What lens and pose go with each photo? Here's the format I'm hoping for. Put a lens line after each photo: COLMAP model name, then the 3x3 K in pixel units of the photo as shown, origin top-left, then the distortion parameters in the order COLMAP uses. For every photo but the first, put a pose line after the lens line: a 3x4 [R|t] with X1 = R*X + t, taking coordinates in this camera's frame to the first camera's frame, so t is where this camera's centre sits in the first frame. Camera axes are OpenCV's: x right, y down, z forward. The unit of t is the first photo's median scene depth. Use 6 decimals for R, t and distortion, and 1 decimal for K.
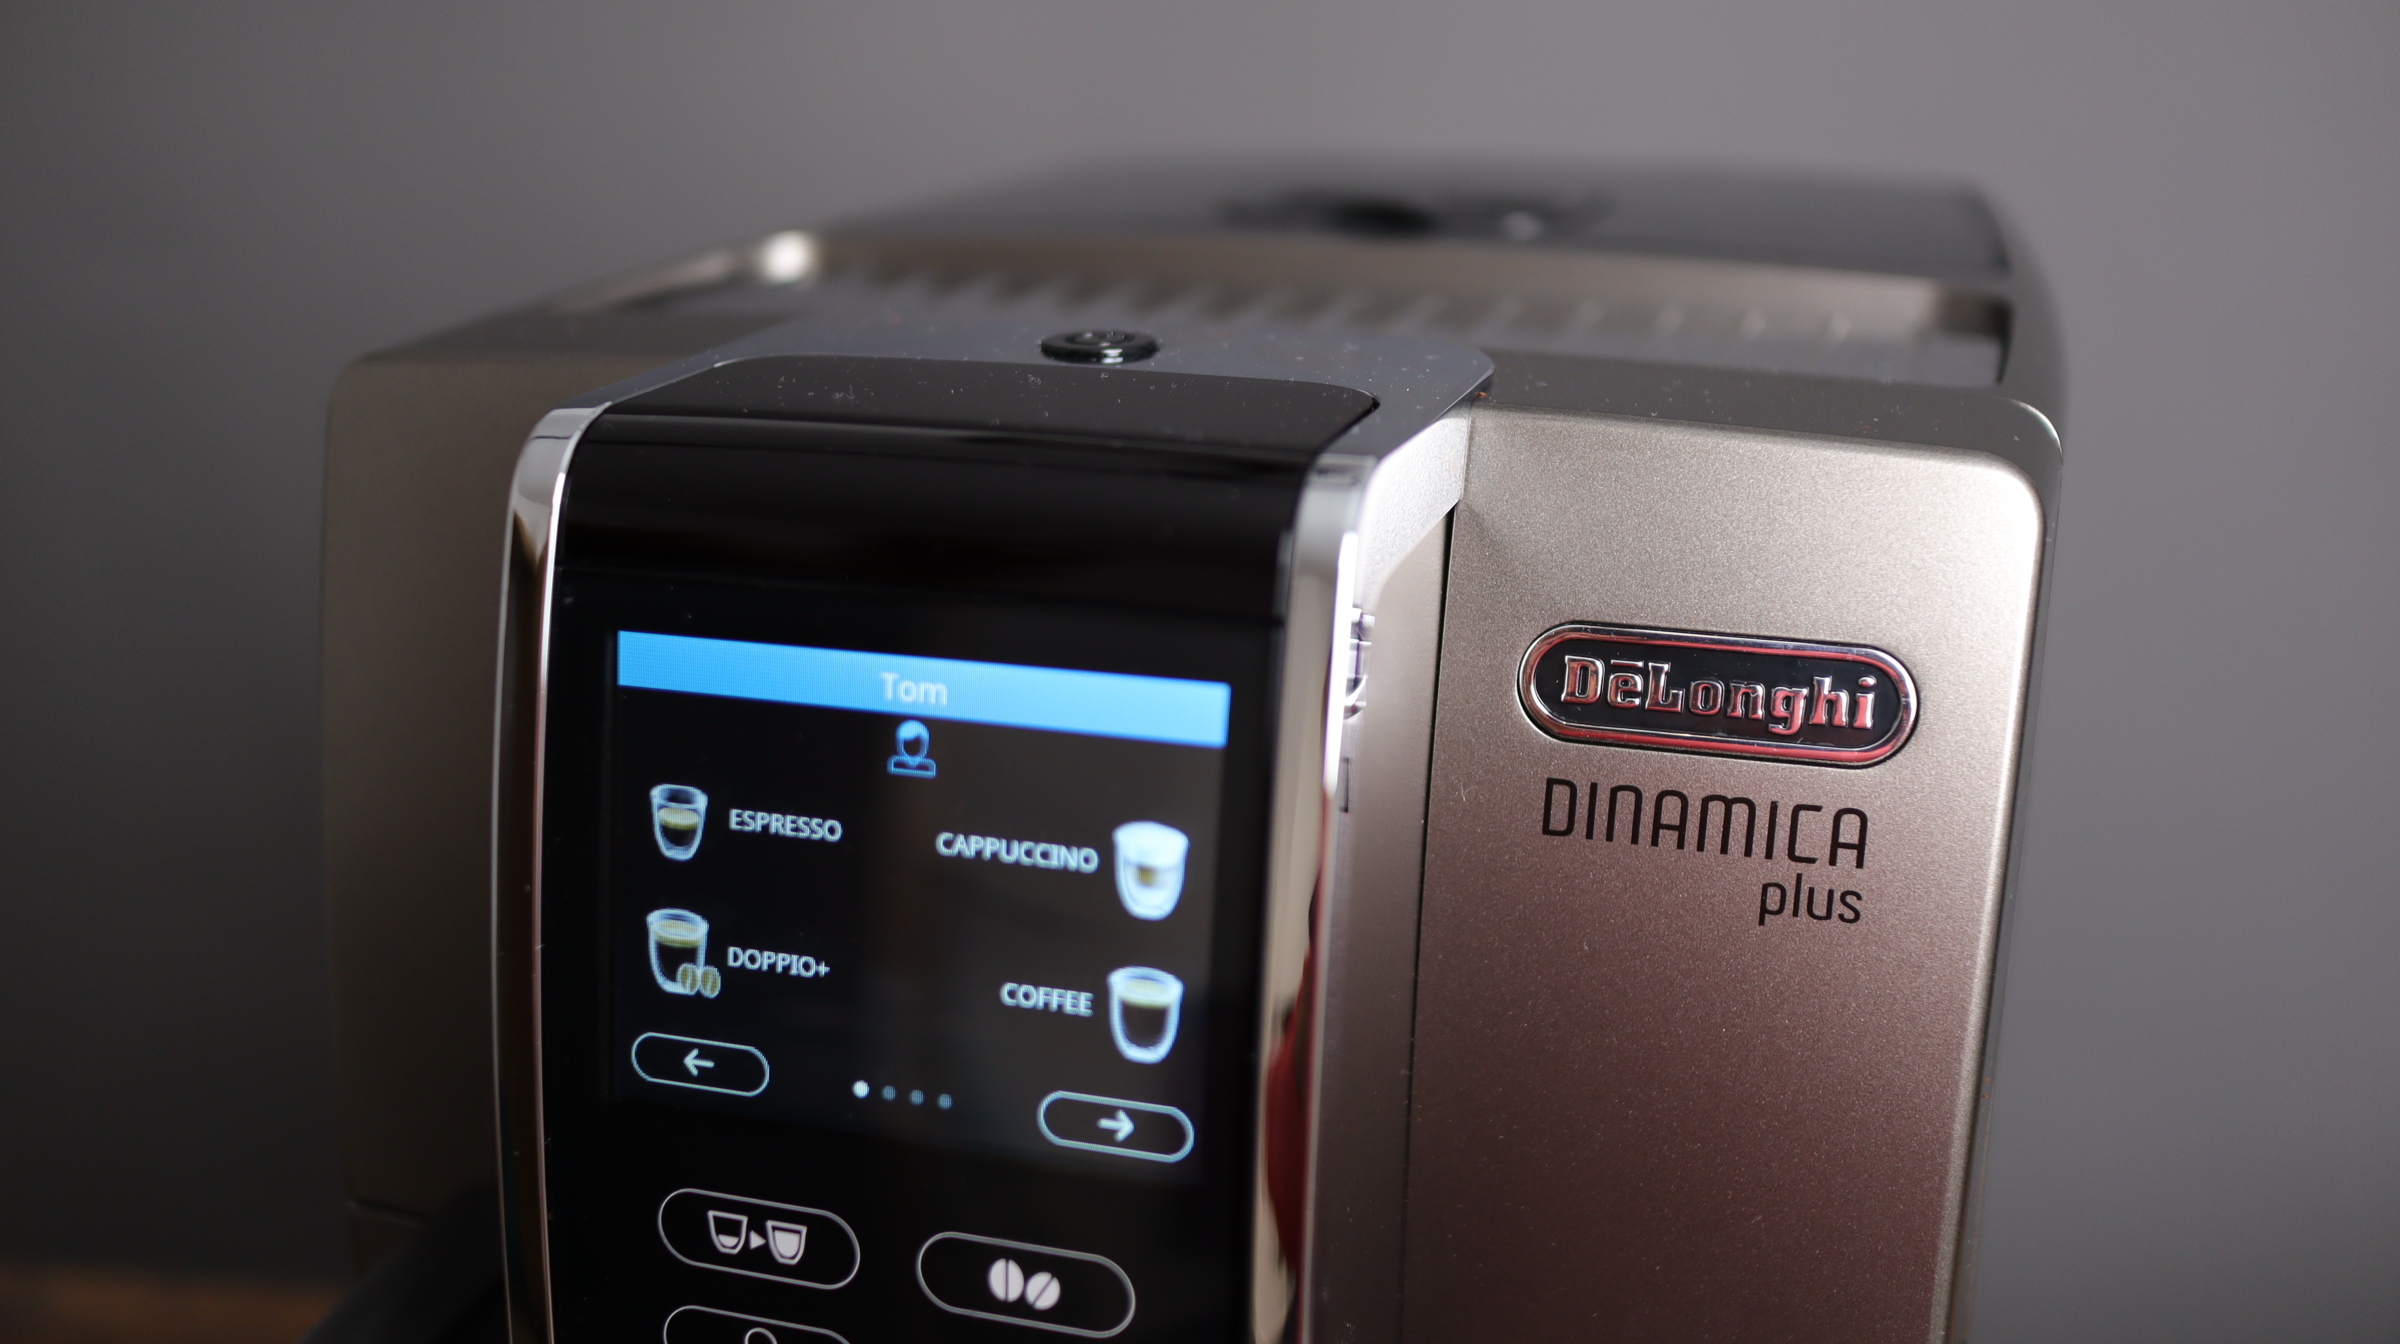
lens RADIAL K [[2386.0, 0, 1181.6], [0, 2386.0, 693.2], [0, 0, 1]] dist [-0.006817, 0.000000]
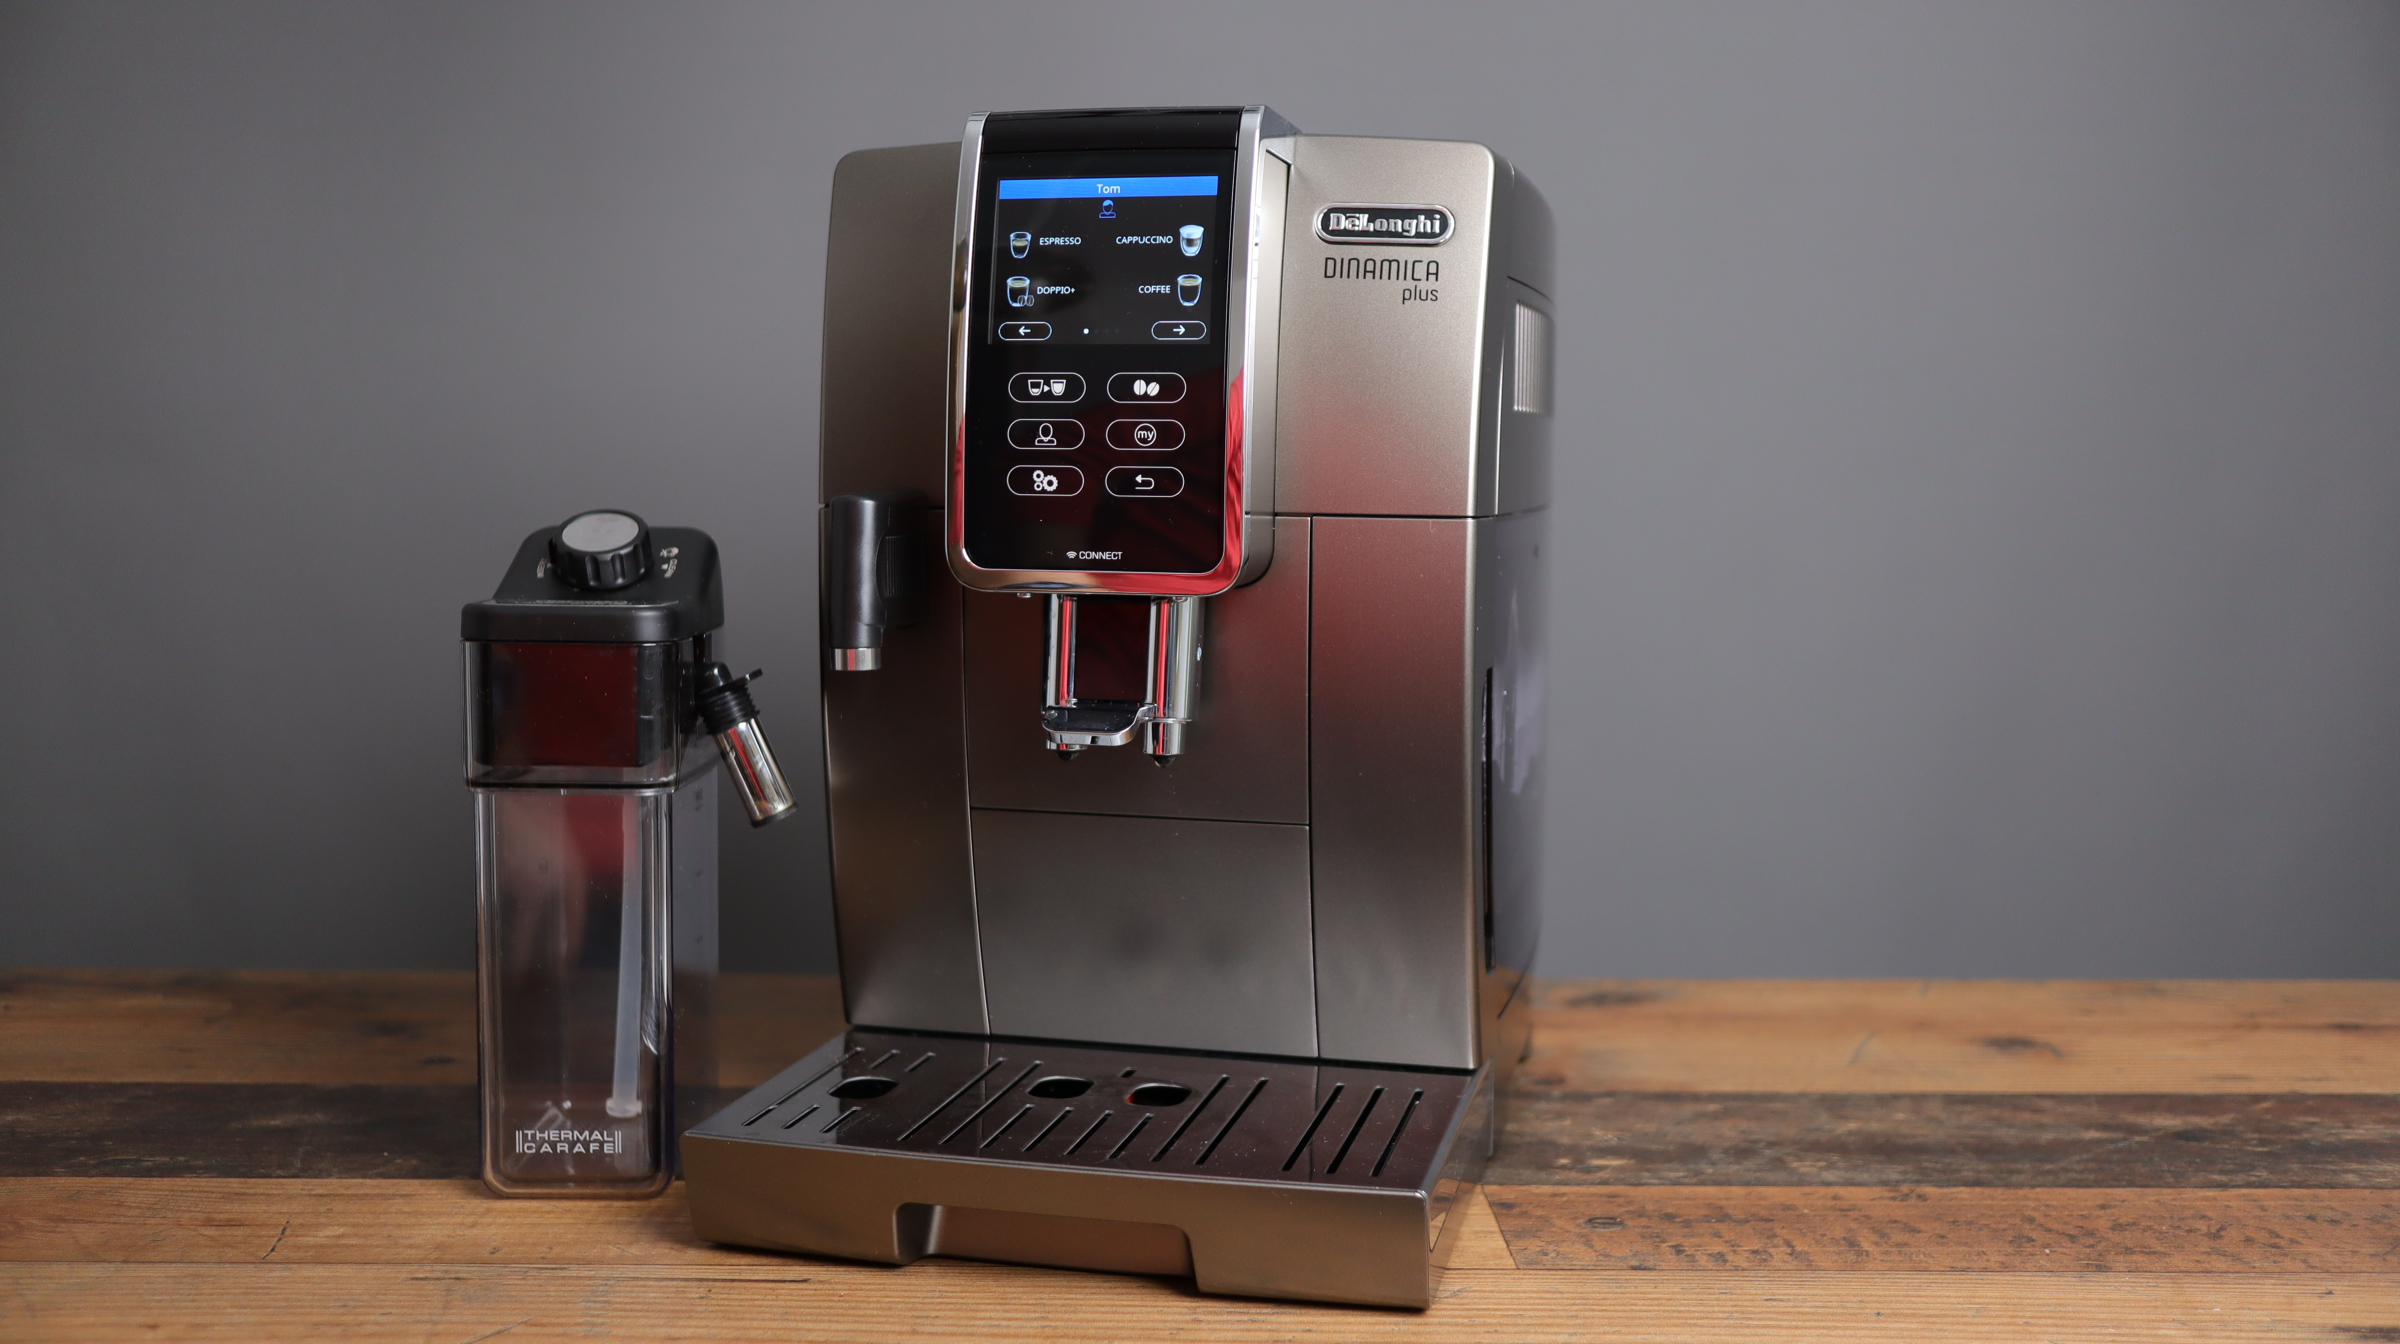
lens RADIAL K [[2386.0, 0, 1186.4], [0, 2386.0, 662.9], [0, 0, 1]] dist [-0.006817, 0.000000]
pose [[0.996838, 0.006017, 0.079230, -0.233748], [0.010672, 0.977955, -0.208542, 1.122302], [-0.078738, 0.208728, 0.974799, -1.655720]]
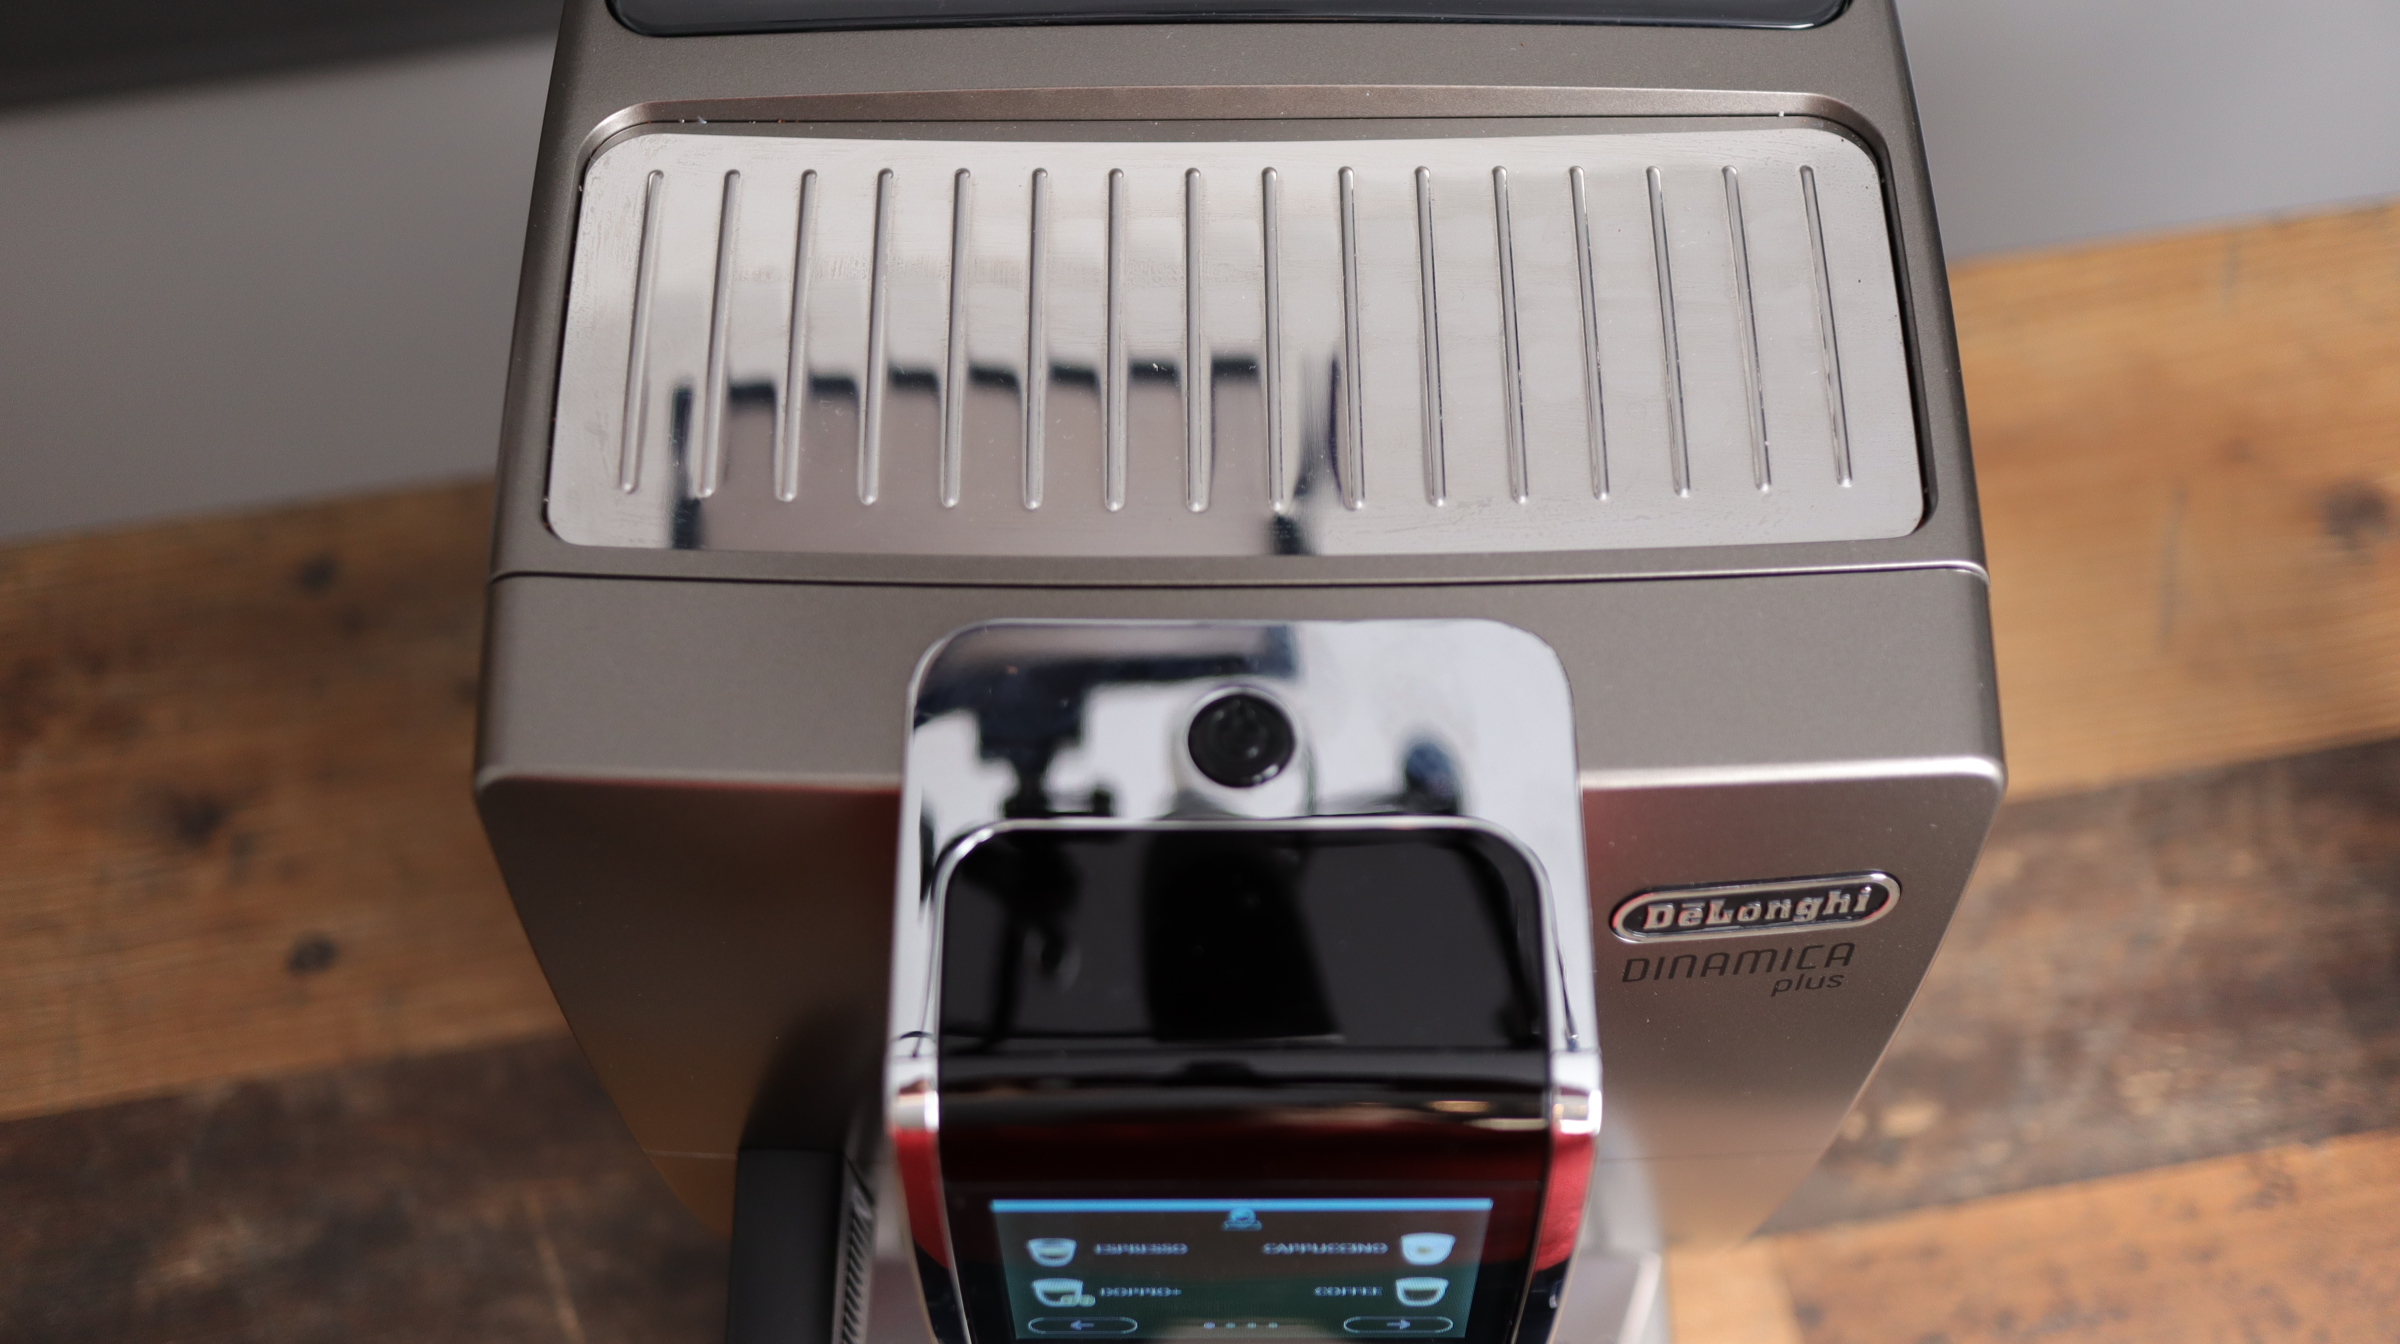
lens RADIAL K [[2386.0, 0, 1214.7], [0, 2386.0, 660.5], [0, 0, 1]] dist [-0.006817, 0.000000]
pose [[0.951550, -0.271362, 0.144621, -0.225970], [0.097107, 0.711442, 0.696003, -1.090806], [-0.291758, -0.648238, 0.703324, 0.249815]]
